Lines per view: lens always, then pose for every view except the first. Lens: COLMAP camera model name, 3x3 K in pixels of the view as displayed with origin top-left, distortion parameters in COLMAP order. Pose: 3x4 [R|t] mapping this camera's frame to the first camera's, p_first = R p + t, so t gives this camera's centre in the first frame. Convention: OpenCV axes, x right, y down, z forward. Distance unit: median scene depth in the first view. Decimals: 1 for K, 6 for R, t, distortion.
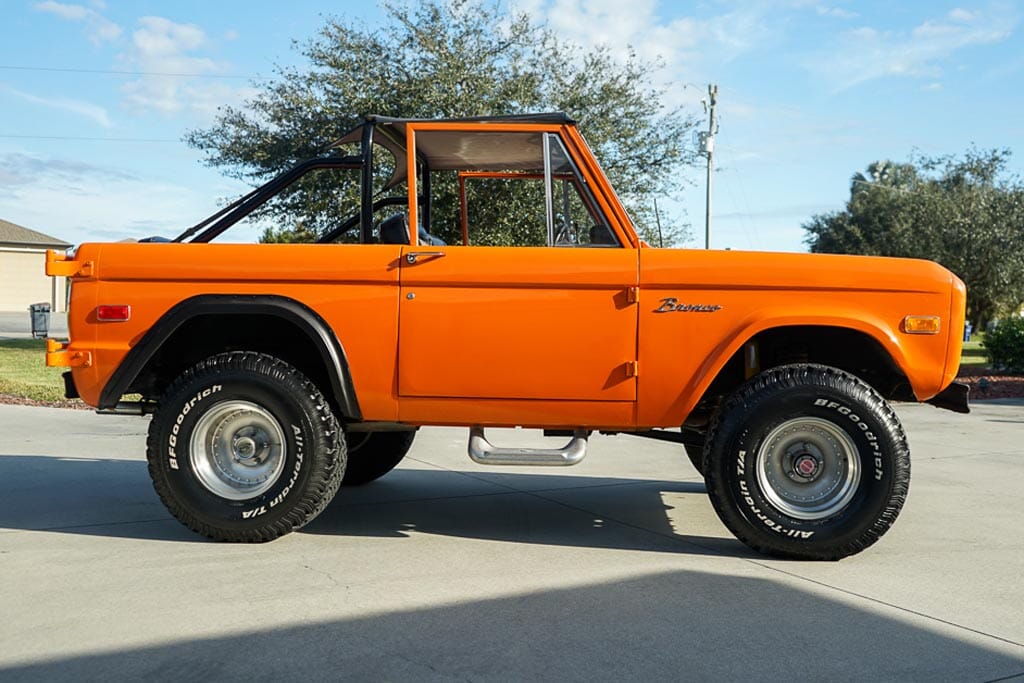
lens RADIAL K [[1064.2, 0, 511.5], [0, 1064.2, 325.4], [0, 0, 1]] dist [-0.013990, 0.000000]
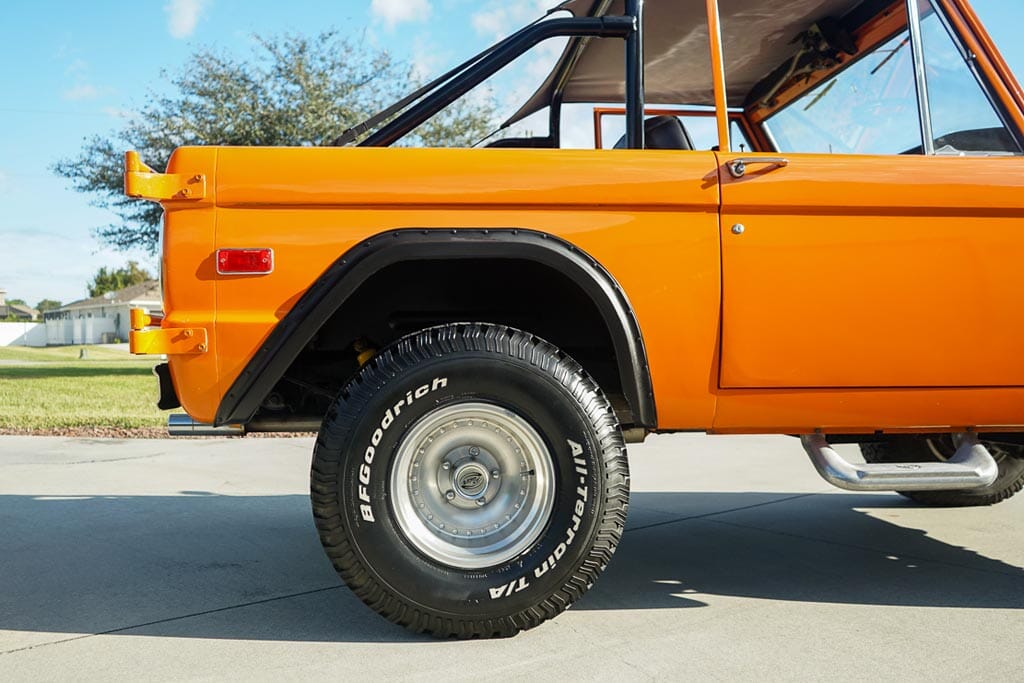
lens RADIAL K [[1064.2, 0, 508.0], [0, 1064.2, 332.0], [0, 0, 1]] dist [-0.013990, 0.000000]
pose [[0.986912, -0.020116, 0.160000, -0.332044], [0.020195, 0.999795, 0.001134, 0.030263], [-0.159990, 0.002112, 0.987116, 0.402536]]
